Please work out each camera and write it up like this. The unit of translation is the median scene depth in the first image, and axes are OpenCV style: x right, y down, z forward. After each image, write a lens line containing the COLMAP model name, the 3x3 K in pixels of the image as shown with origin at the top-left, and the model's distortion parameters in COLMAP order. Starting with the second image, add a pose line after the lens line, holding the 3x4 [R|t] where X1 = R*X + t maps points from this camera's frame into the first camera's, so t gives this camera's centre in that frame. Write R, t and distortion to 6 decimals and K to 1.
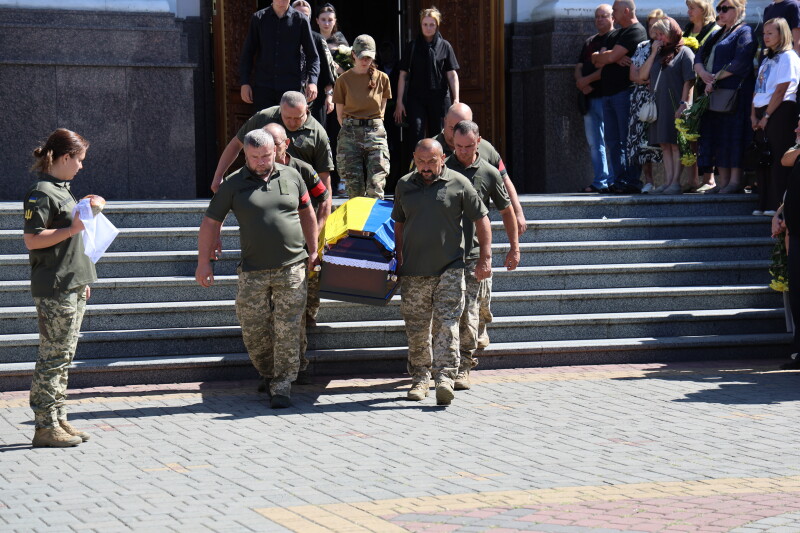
lens RADIAL K [[2286.8, 0, 400.0], [0, 2286.8, 266.5], [0, 0, 1]] dist [0.660303, -0.770090]
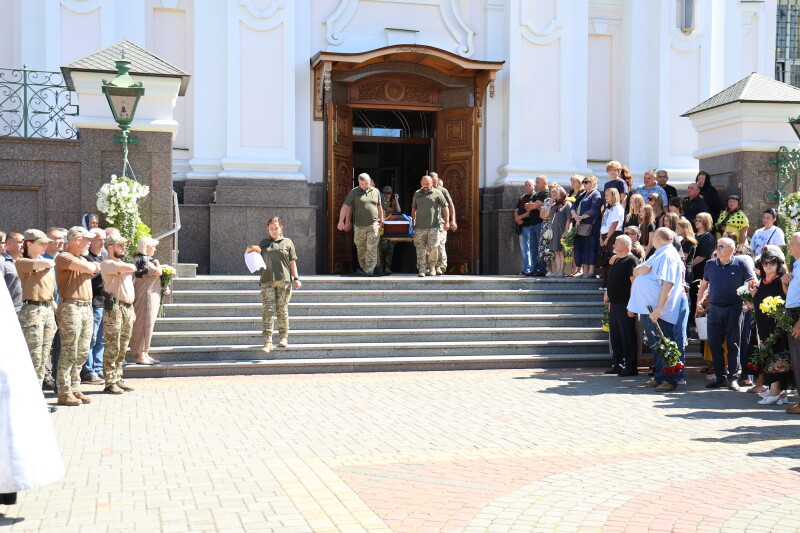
lens RADIAL K [[1081.3, 0, 400.0], [0, 1081.3, 266.5], [0, 0, 1]] dist [0.022315, 0.017322]
pose [[0.997597, 0.019000, -0.066624, 0.046874], [-0.021320, 0.999185, -0.034278, -0.007139], [0.065918, 0.035616, 0.997189, 0.100407]]
